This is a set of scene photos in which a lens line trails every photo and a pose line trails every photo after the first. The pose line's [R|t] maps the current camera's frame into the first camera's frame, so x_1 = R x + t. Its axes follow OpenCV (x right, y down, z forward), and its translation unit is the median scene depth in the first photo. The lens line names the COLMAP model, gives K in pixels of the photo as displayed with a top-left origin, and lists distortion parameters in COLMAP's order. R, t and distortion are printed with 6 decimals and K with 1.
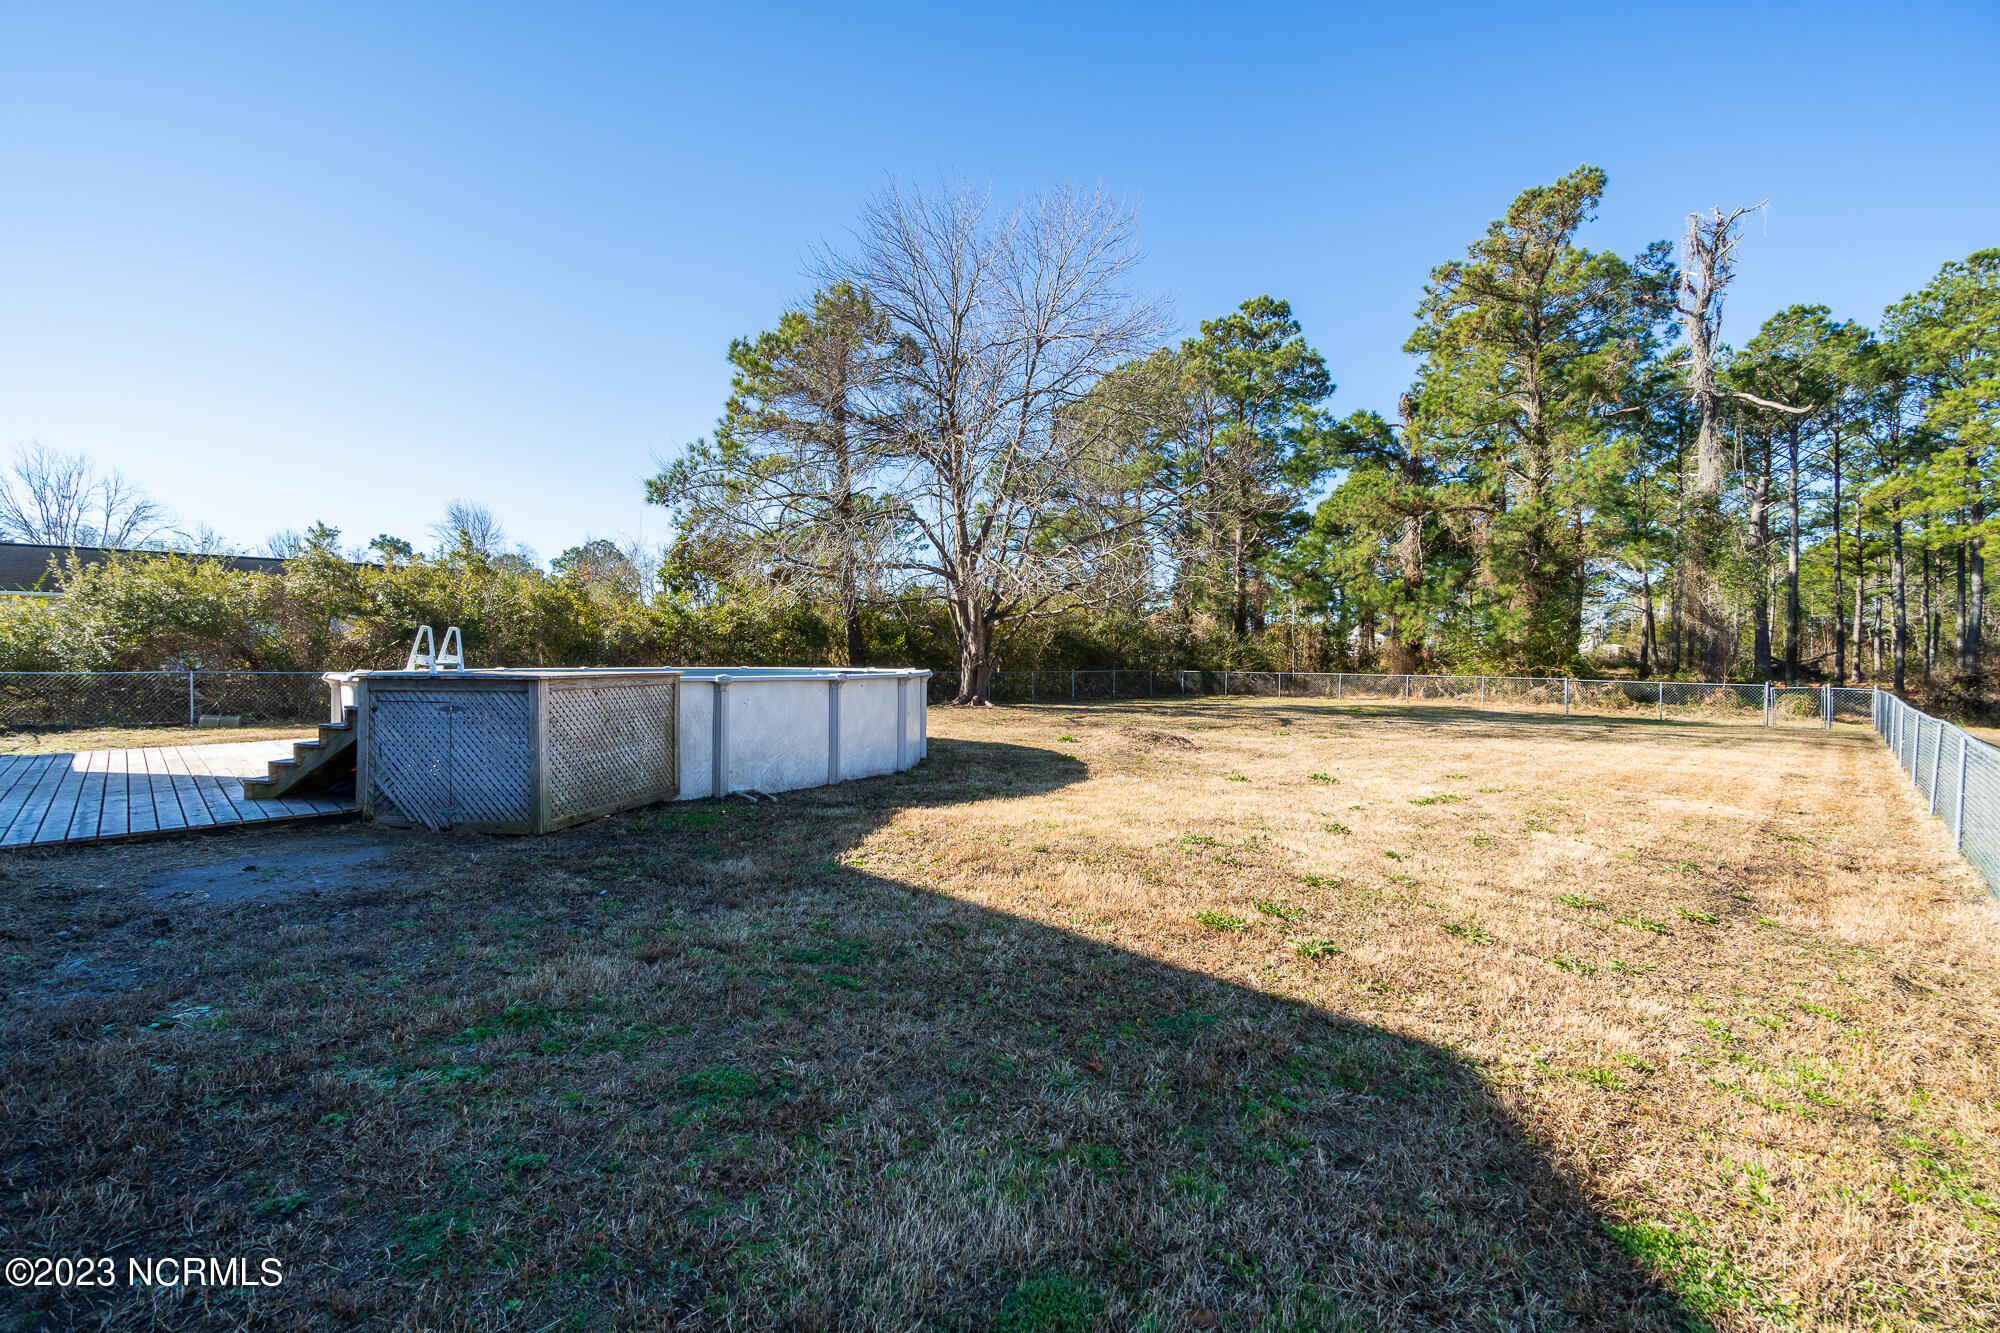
lens RADIAL K [[858.8, 0, 975.9], [0, 858.8, 665.9], [0, 0, 1]] dist [-0.002813, 0.000841]
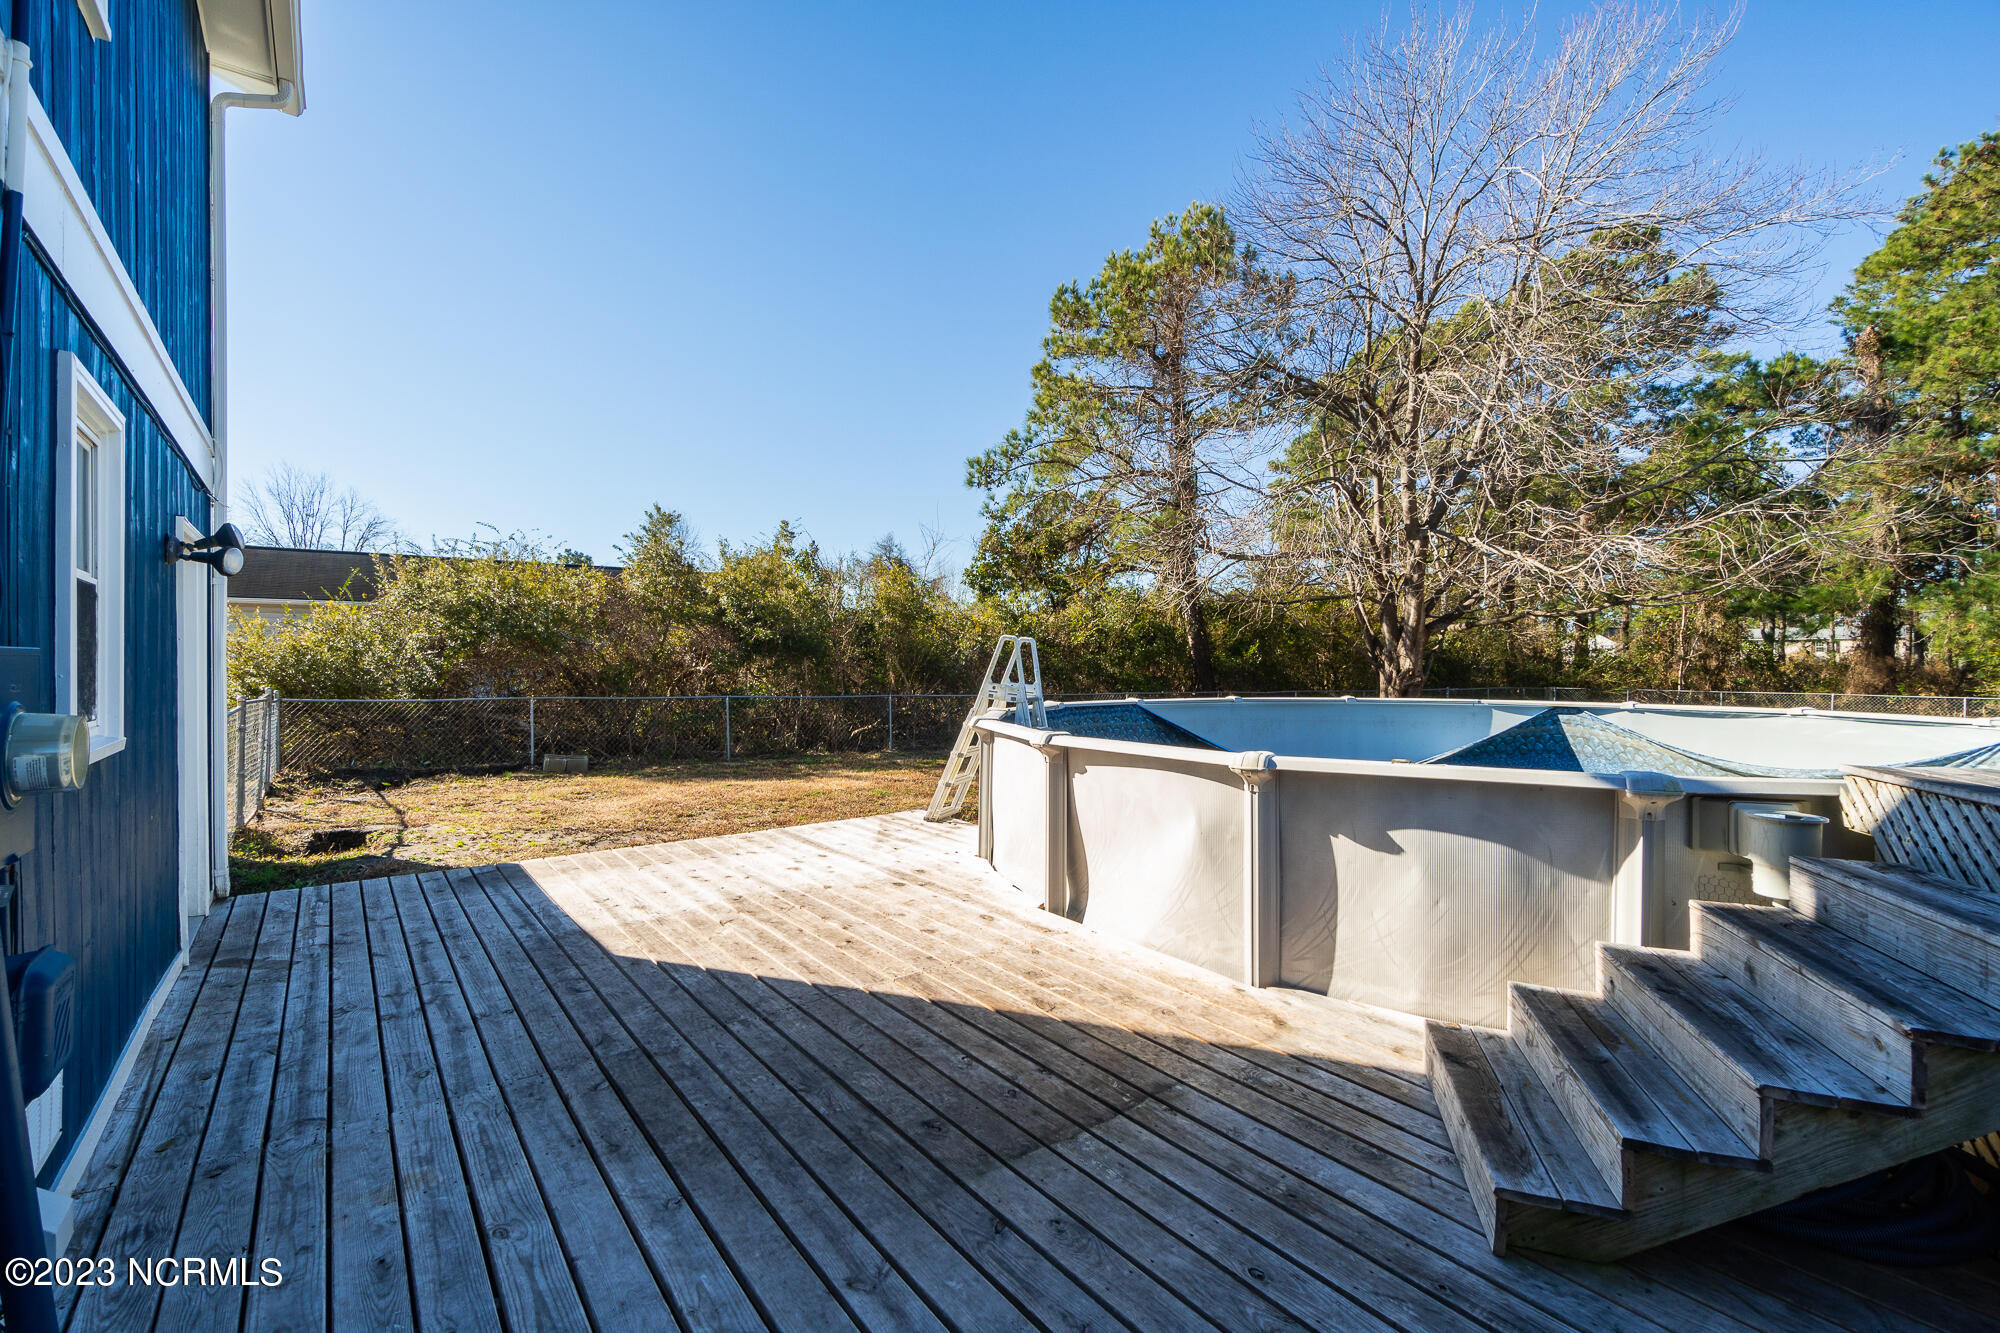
lens RADIAL K [[858.8, 0, 978.3], [0, 858.8, 669.8], [0, 0, 1]] dist [-0.002813, 0.000841]
pose [[0.990366, 0.000432, -0.138477, -0.194838], [-0.001136, 0.999987, -0.005005, -0.006672], [0.138473, 0.005114, 0.990353, 0.138580]]
